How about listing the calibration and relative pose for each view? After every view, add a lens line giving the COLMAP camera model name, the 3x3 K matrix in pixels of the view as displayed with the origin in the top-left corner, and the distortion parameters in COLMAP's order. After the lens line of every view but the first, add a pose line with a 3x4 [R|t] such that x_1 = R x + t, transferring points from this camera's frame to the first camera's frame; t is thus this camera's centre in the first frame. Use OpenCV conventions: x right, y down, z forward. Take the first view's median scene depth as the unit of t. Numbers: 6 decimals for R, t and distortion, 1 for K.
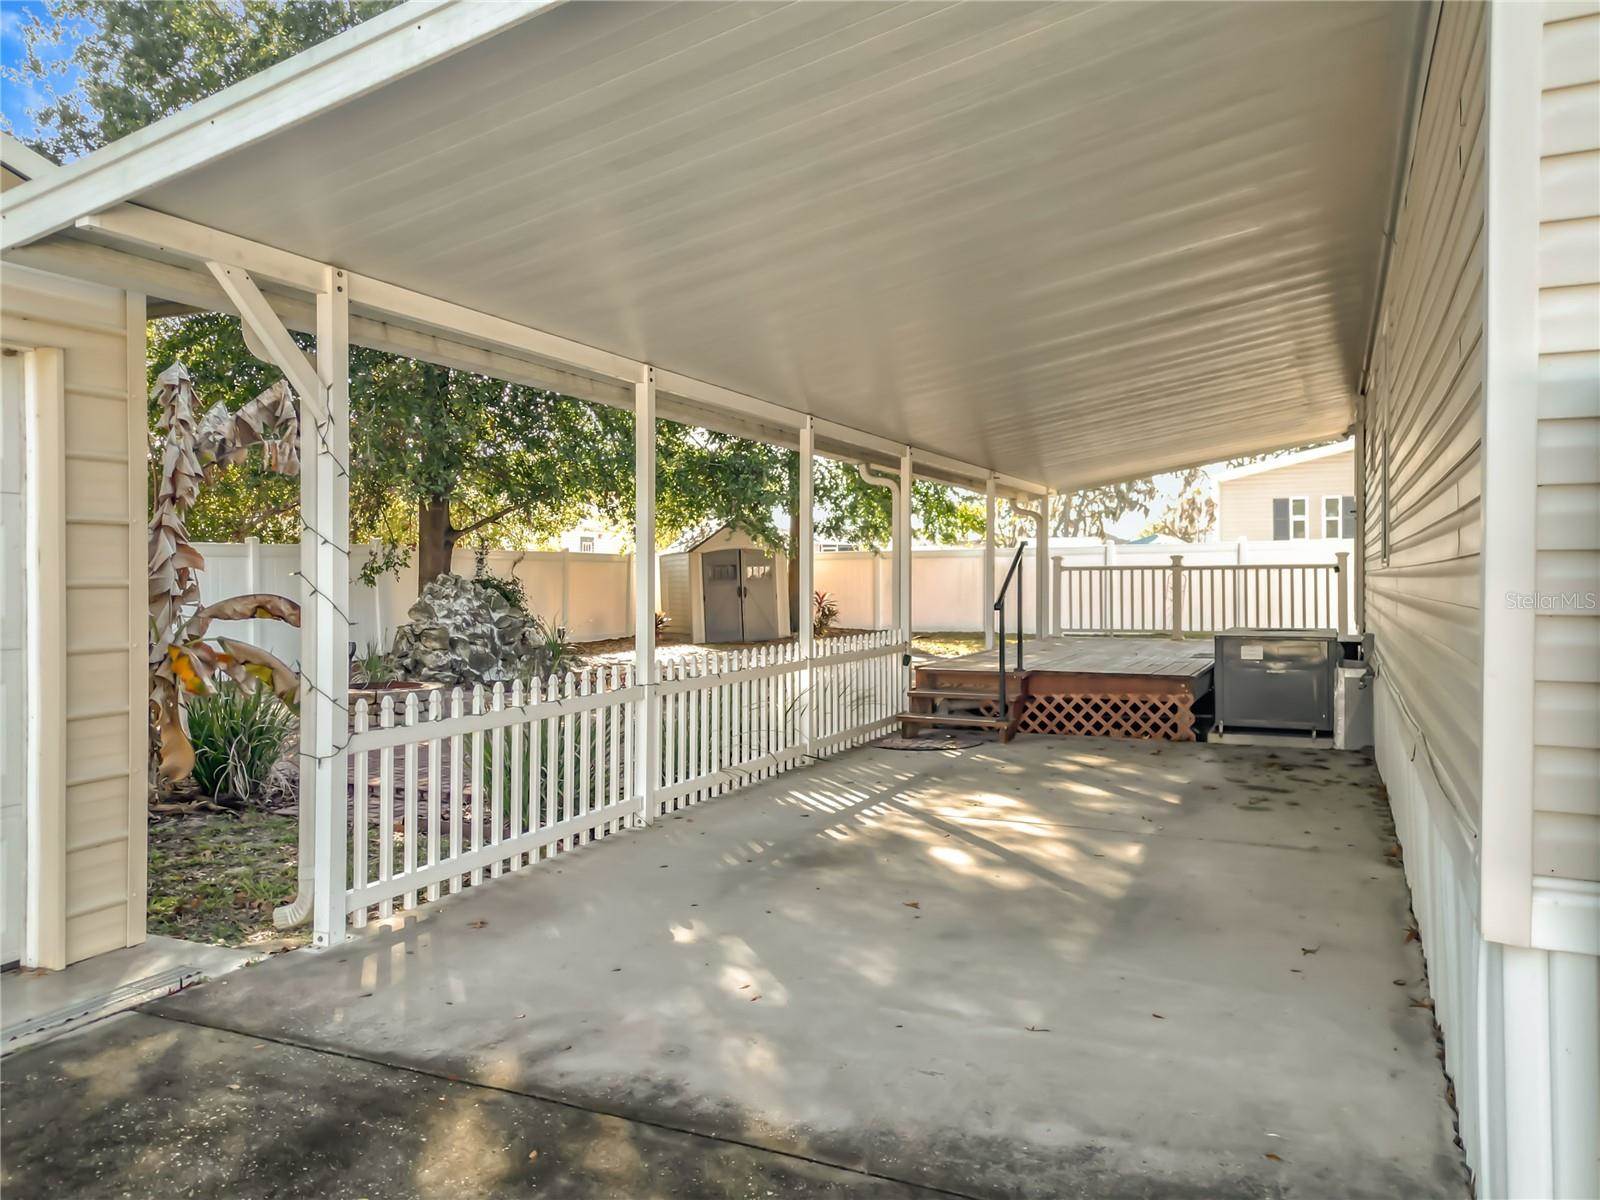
lens RADIAL K [[1159.3, 0, 802.3], [0, 1159.3, 581.7], [0, 0, 1]] dist [0.055513, -0.045739]
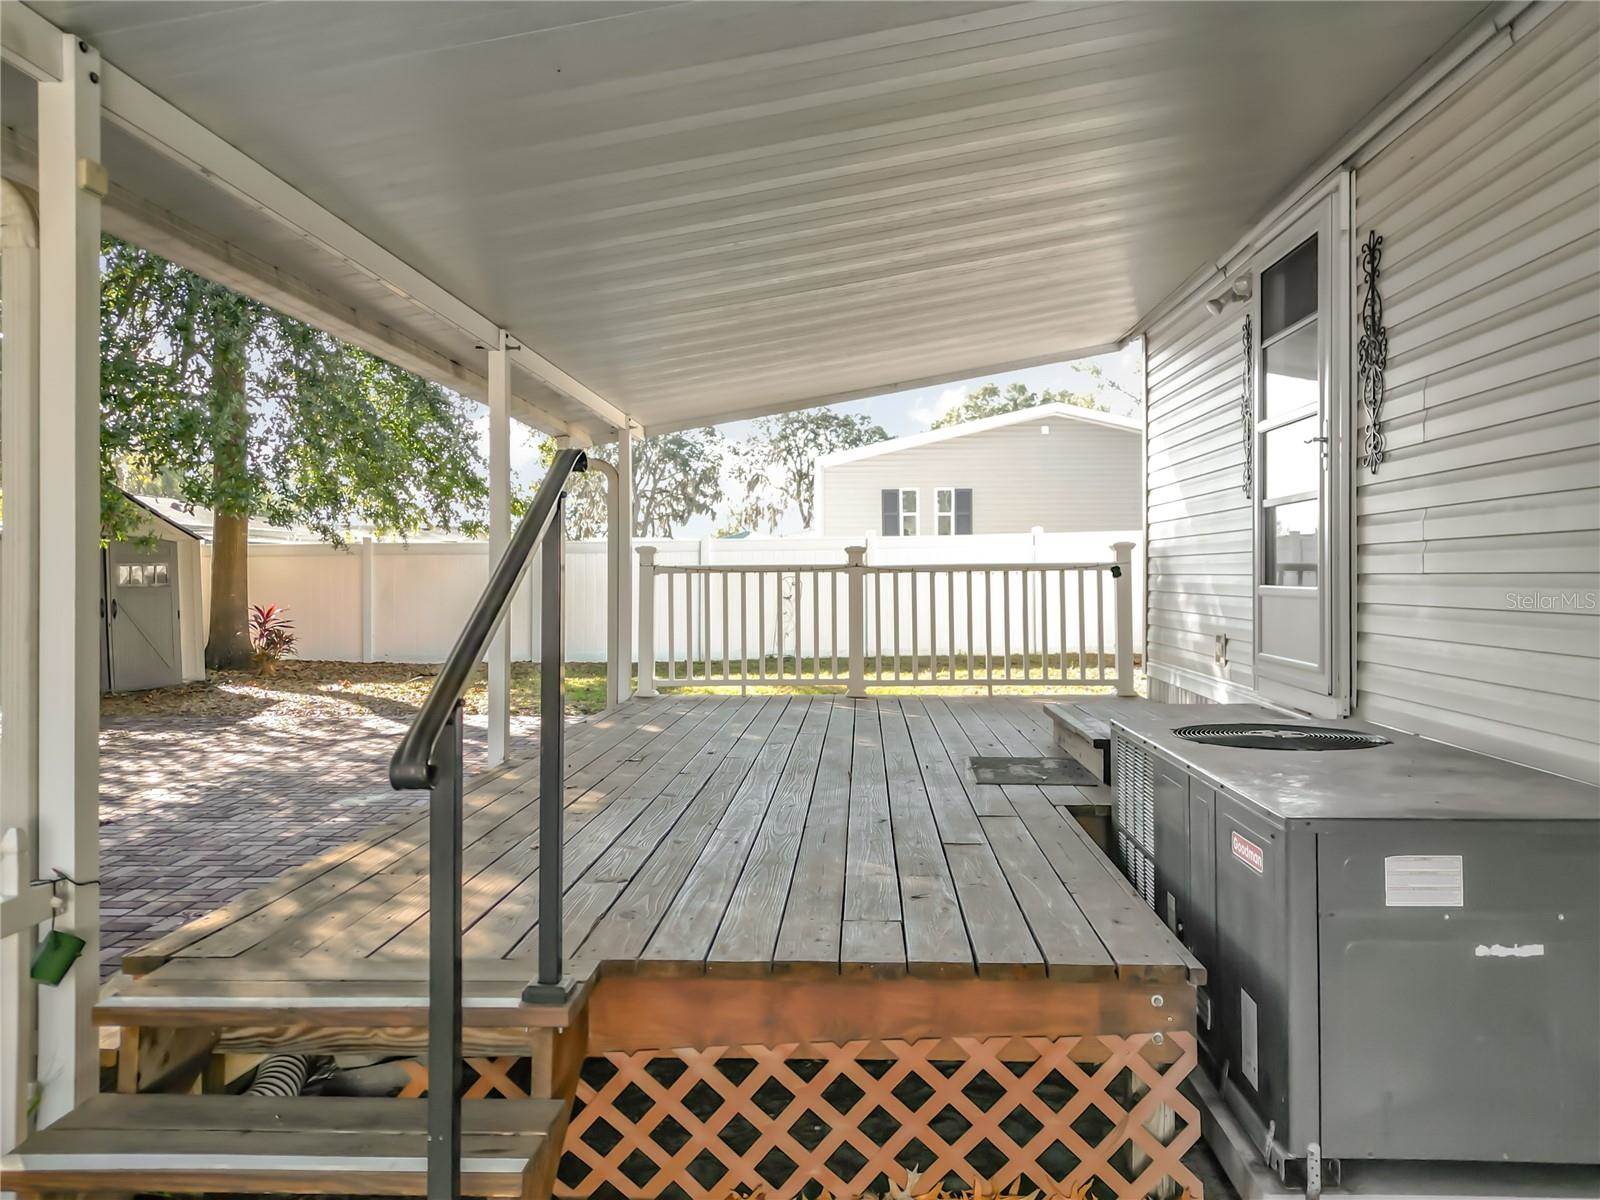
lens RADIAL K [[1159.3, 0, 802.3], [0, 1159.3, 581.7], [0, 0, 1]] dist [0.055513, -0.045739]
pose [[0.932926, -0.000691, 0.360068, 0.067096], [0.001753, 0.999995, -0.002623, -0.002922], [-0.360064, 0.003079, 0.932922, 0.340100]]
